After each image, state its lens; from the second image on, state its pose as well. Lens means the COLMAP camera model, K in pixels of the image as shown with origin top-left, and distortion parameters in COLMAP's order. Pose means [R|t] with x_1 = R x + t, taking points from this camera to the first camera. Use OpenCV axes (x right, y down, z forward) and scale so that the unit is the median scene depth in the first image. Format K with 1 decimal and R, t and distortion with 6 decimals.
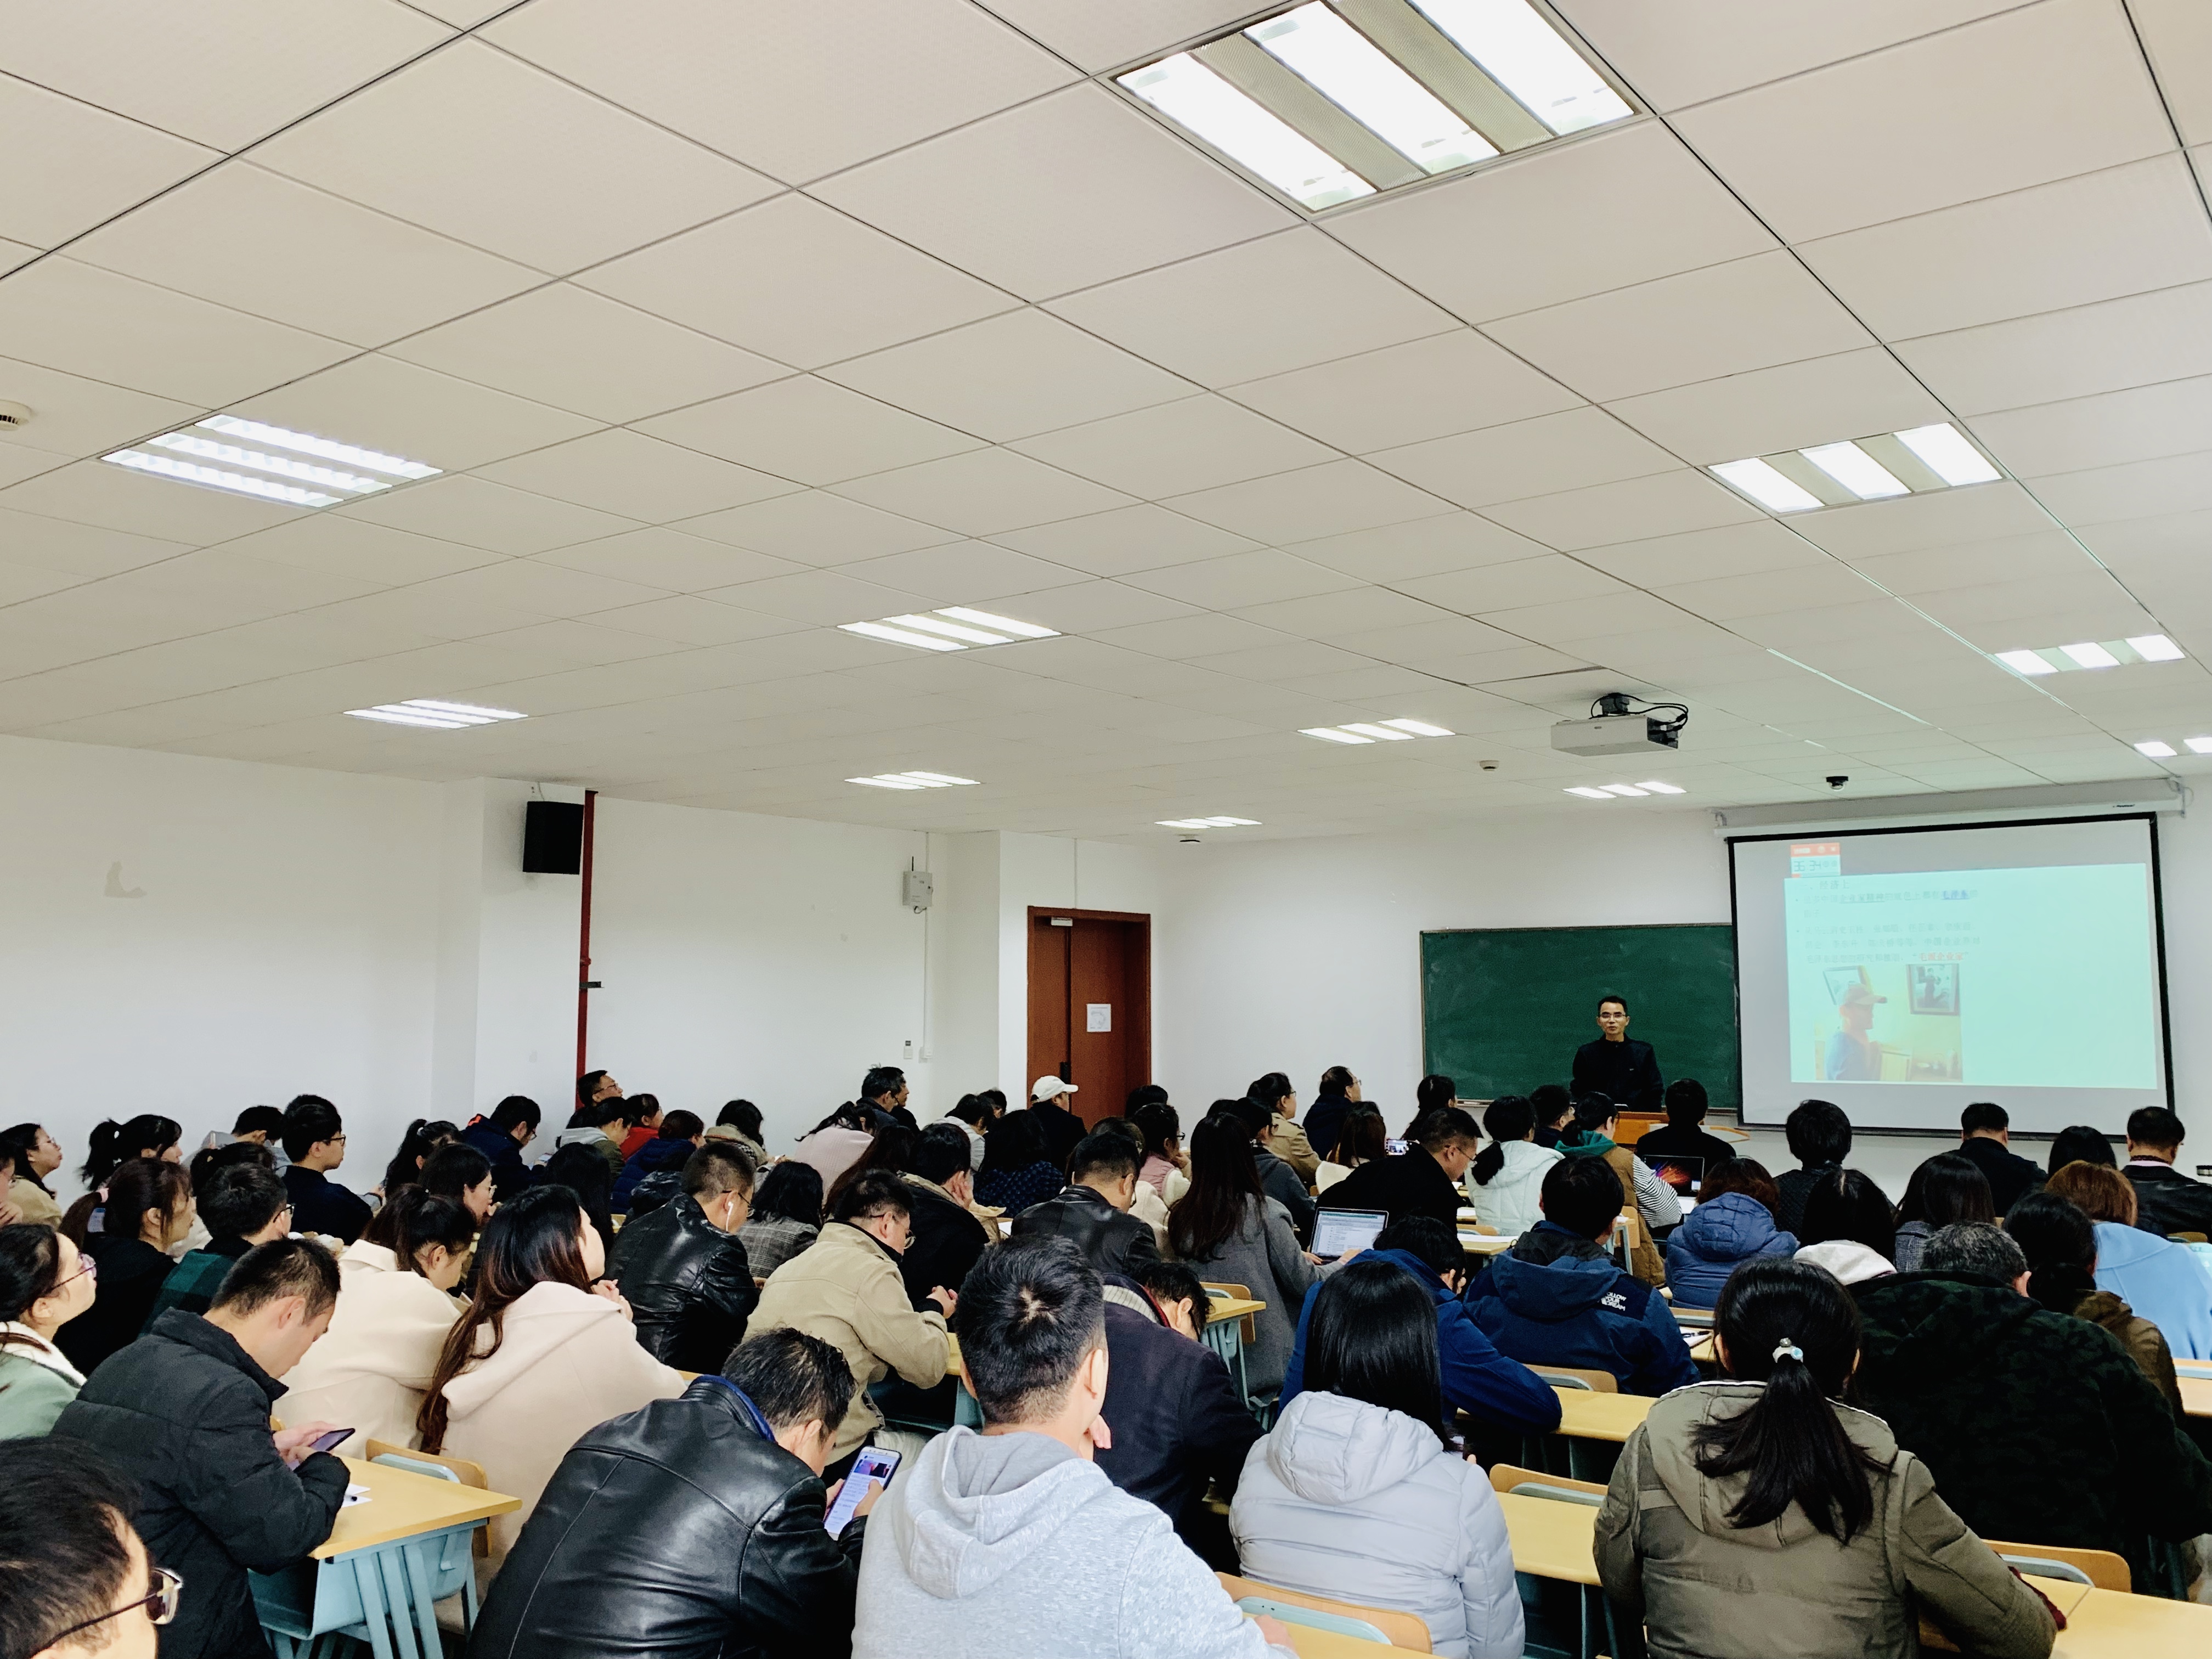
lens RADIAL K [[1878.6, 0, 1097.3], [0, 1878.6, 825.8], [0, 0, 1]] dist [0.008371, -0.000591]
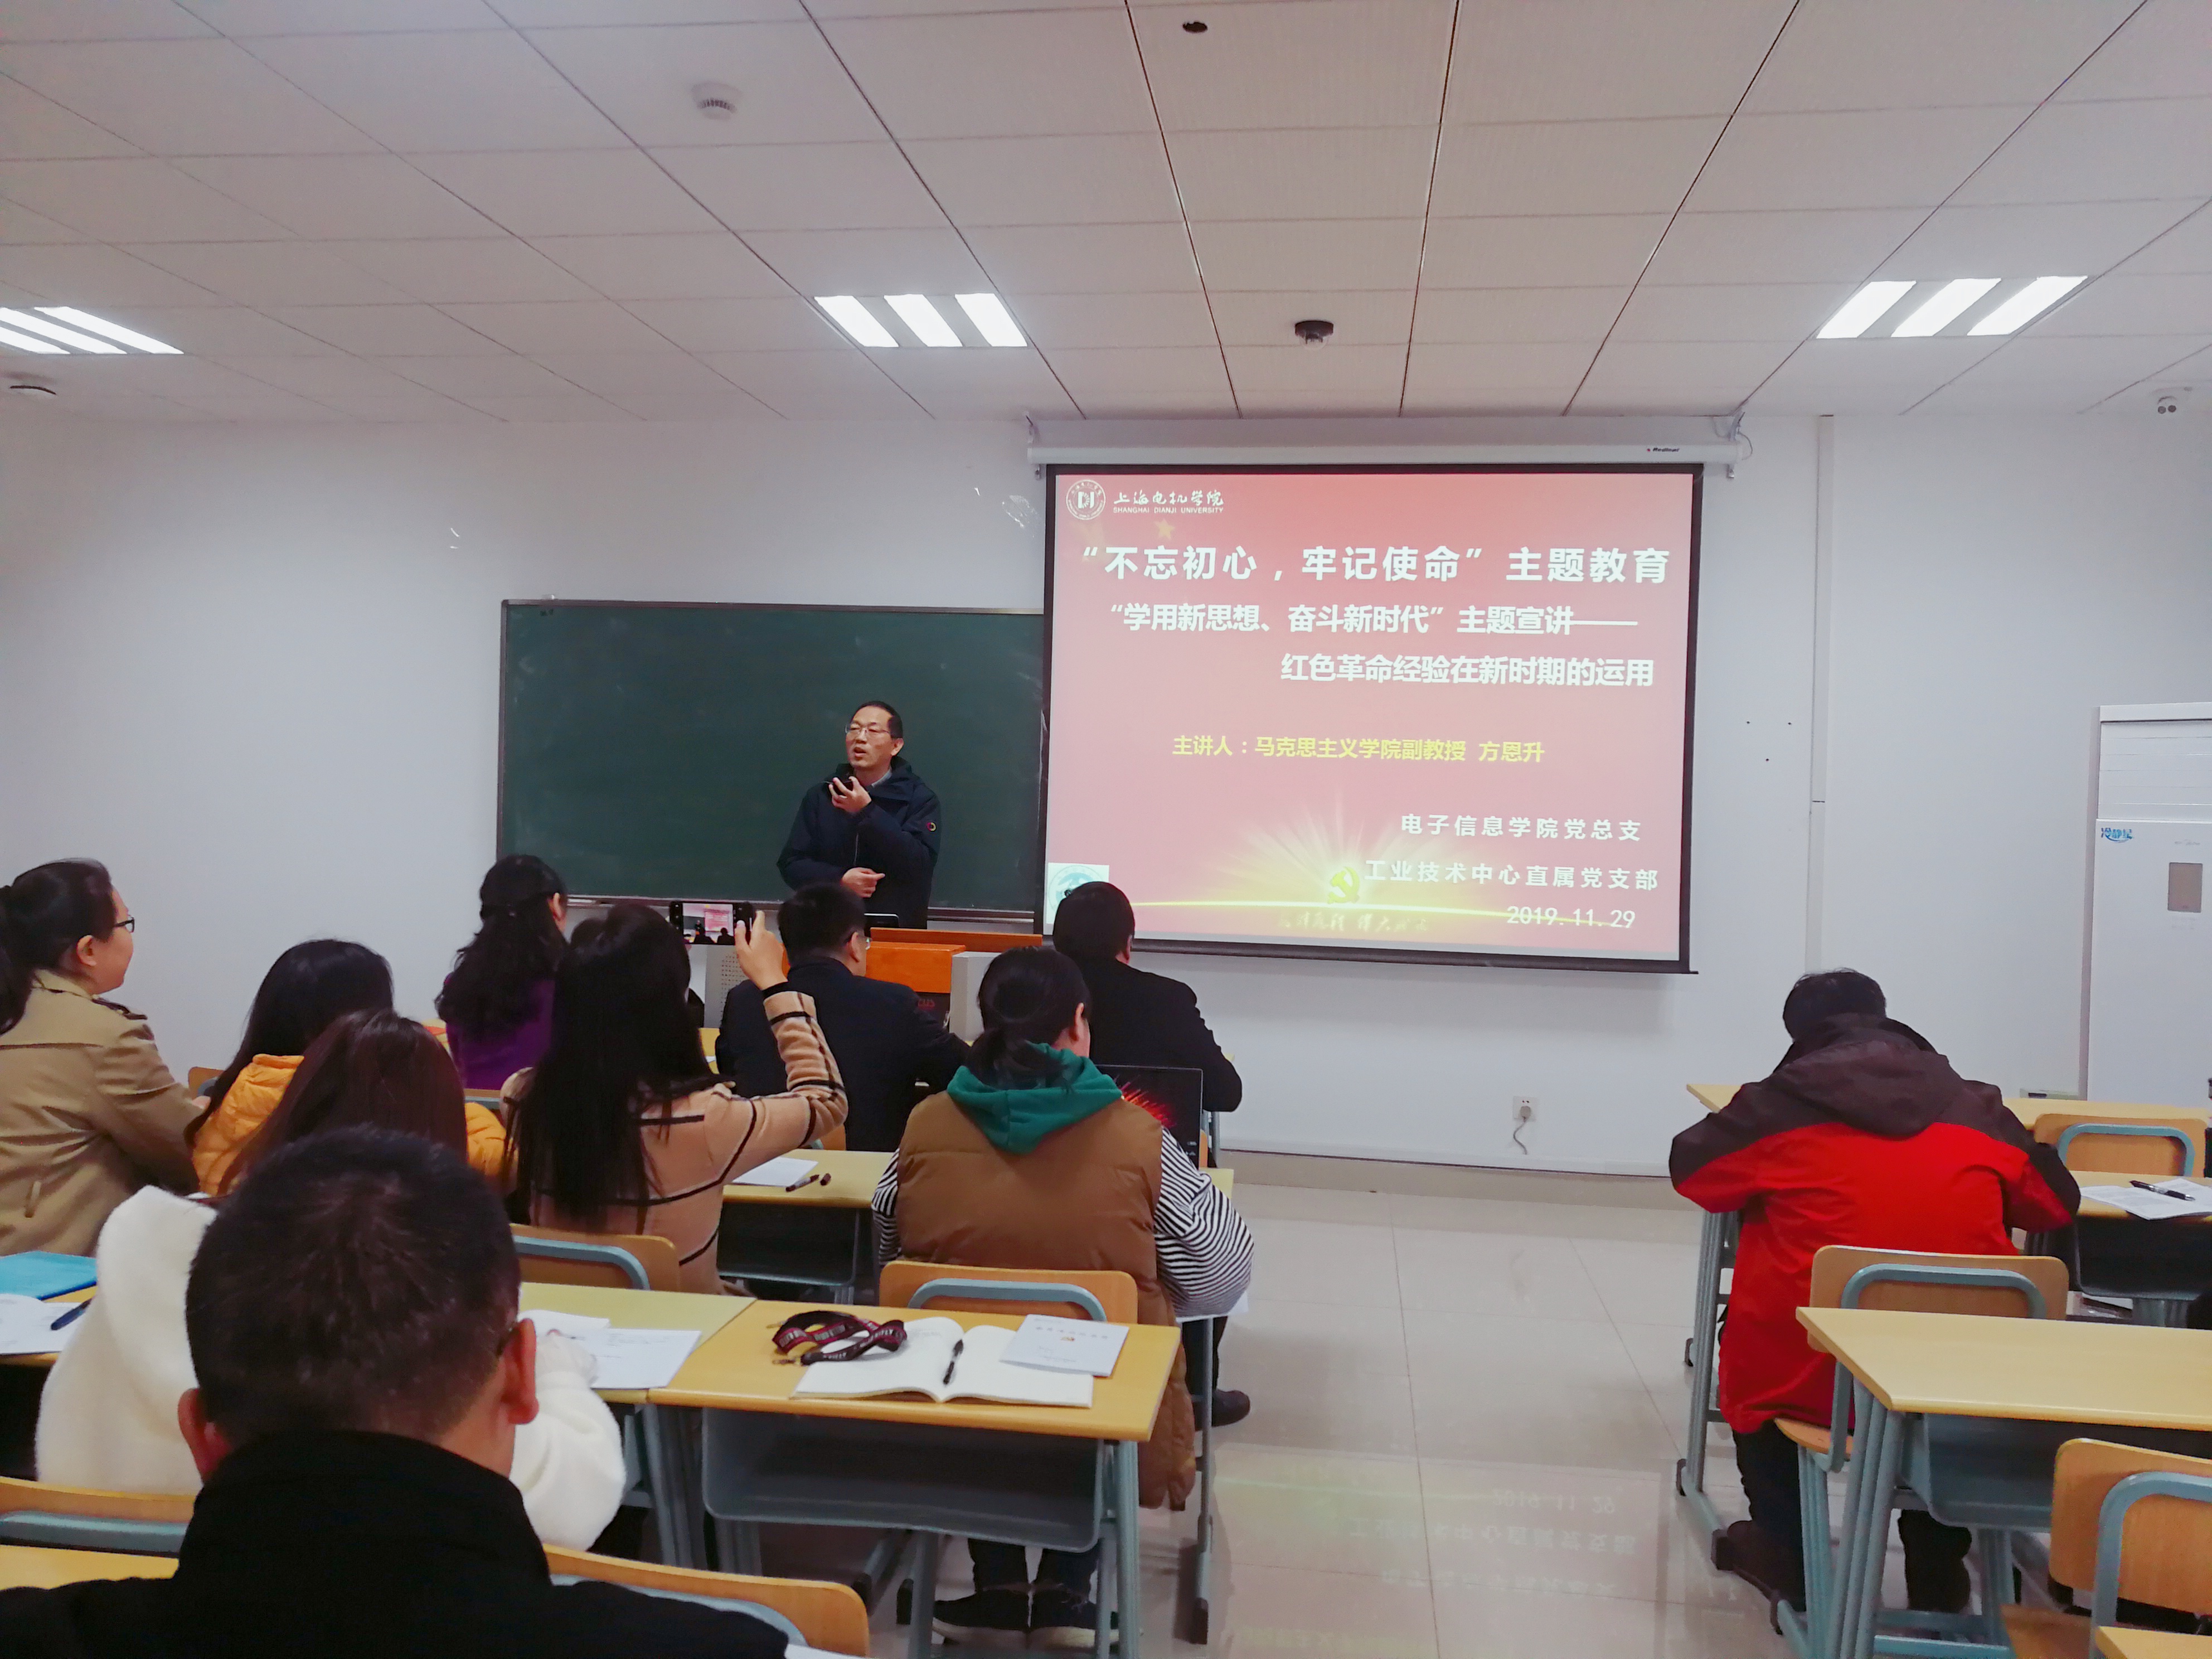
lens RADIAL K [[1710.4, 0, 1102.9], [0, 1710.4, 821.6], [0, 0, 1]] dist [-0.005107, 0.000748]
pose [[0.877781, 0.017591, 0.478739, 0.095339], [-0.076625, 0.991615, 0.104056, 0.060992], [-0.472895, -0.128022, 0.871769, 0.511580]]
